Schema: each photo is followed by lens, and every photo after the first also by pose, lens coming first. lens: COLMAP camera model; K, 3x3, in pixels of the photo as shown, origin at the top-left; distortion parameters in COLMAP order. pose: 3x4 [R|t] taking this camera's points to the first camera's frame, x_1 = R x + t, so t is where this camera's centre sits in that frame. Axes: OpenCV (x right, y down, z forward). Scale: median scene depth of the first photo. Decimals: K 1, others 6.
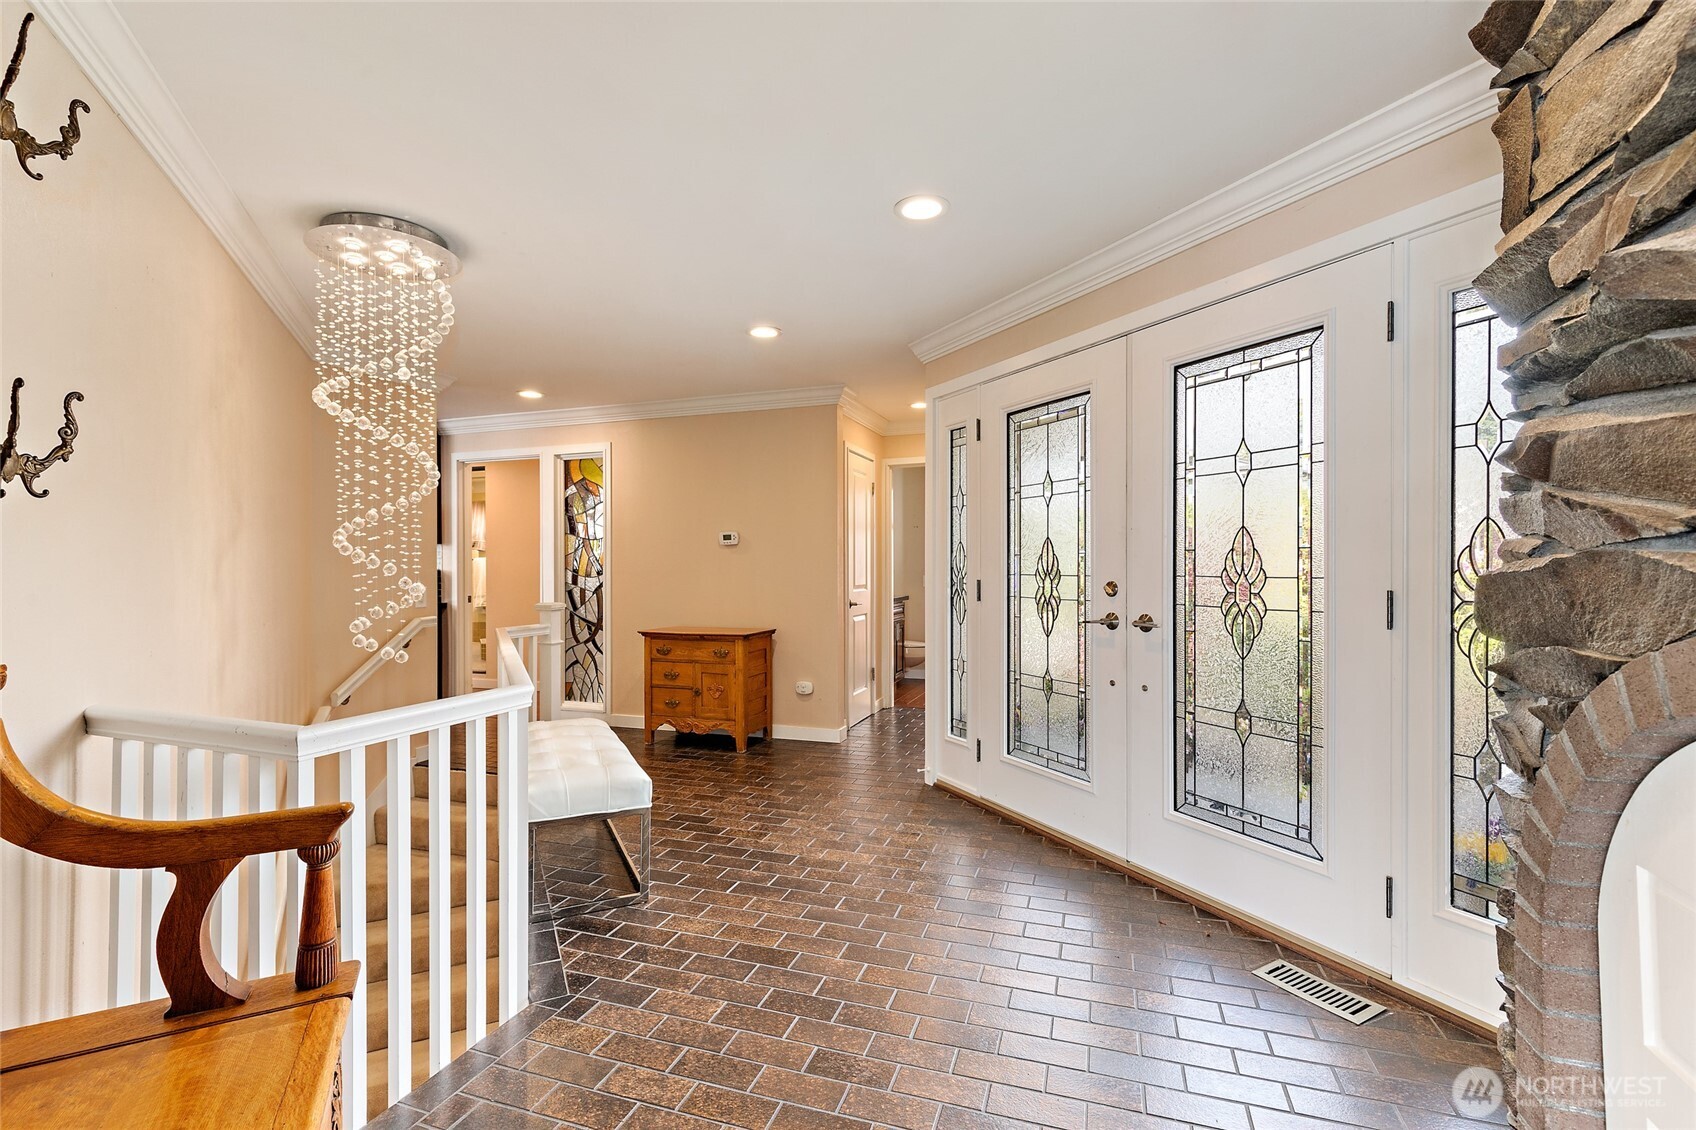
lens RADIAL K [[758.1, 0, 847.9], [0, 758.1, 569.6], [0, 0, 1]] dist [0.002844, -0.000446]
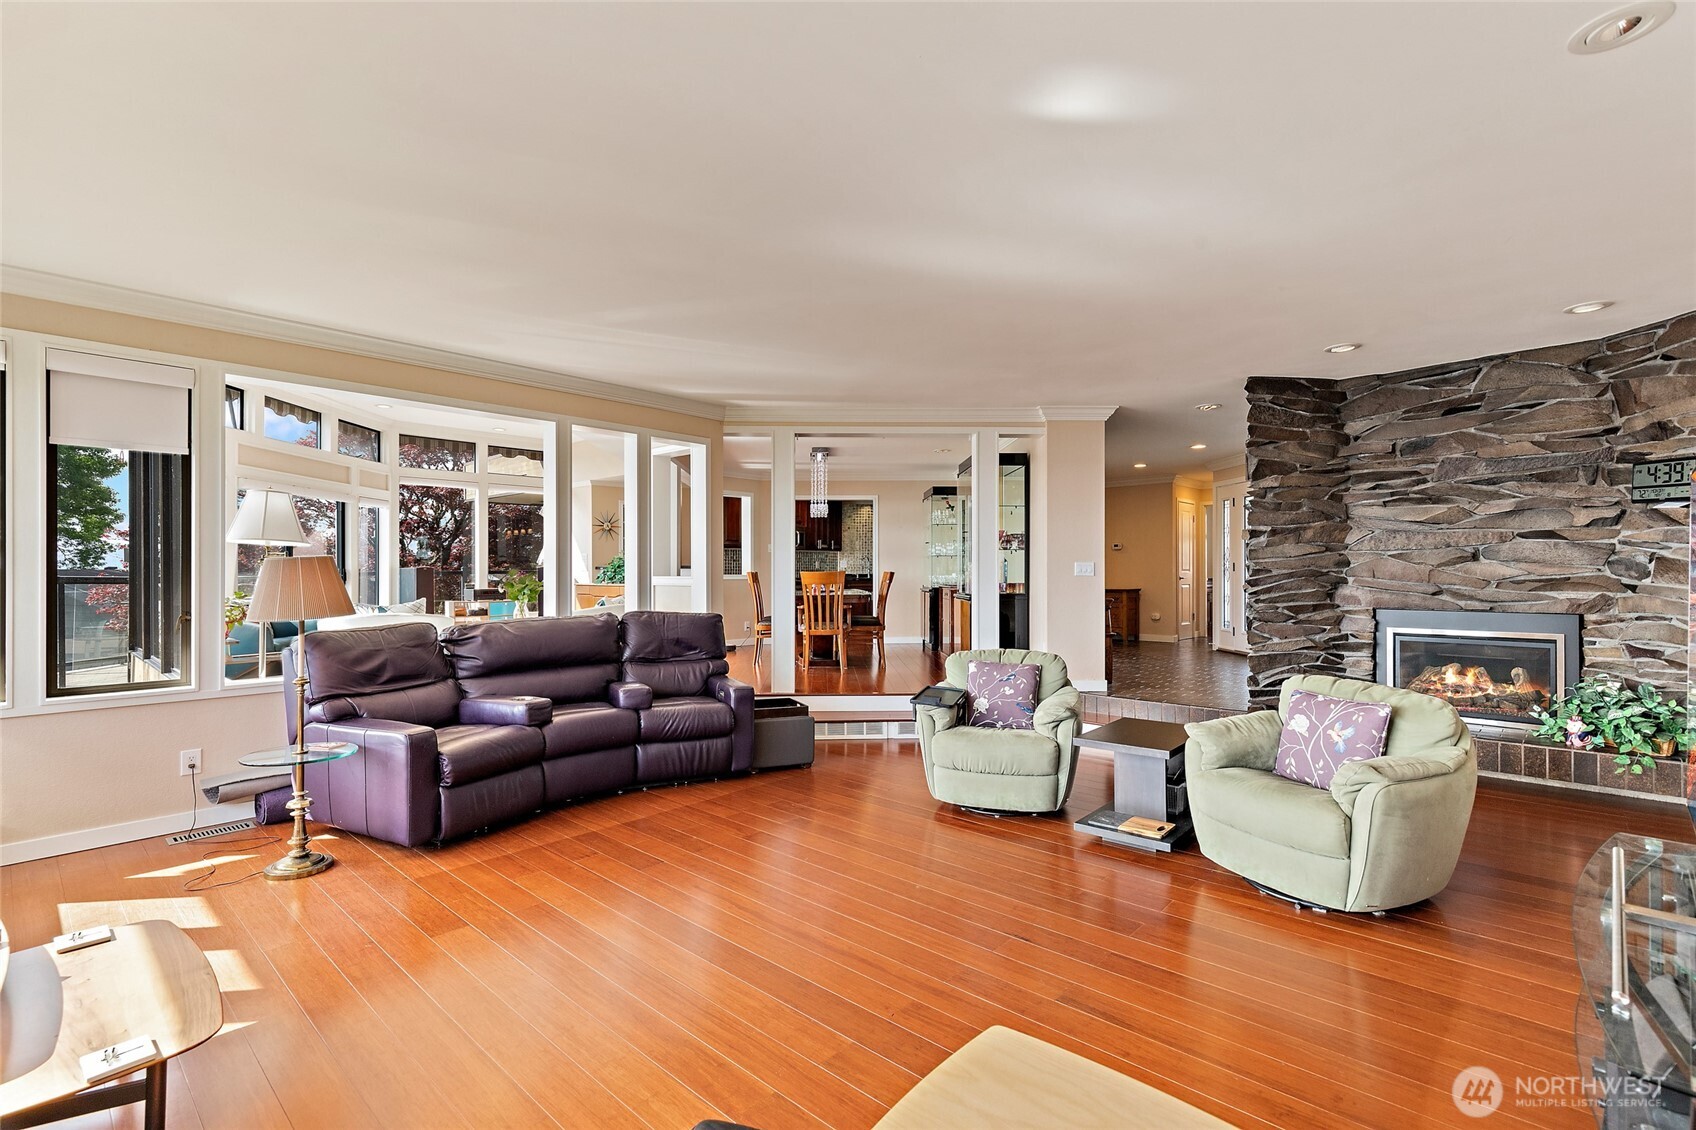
lens RADIAL K [[758.1, 0, 847.8], [0, 758.1, 565.9], [0, 0, 1]] dist [0.002844, -0.000446]
pose [[0.918172, 0.005190, -0.396148, -0.008522], [-0.004928, 0.999986, 0.001679, 0.015839], [0.396151, 0.000411, 0.918185, -1.311021]]
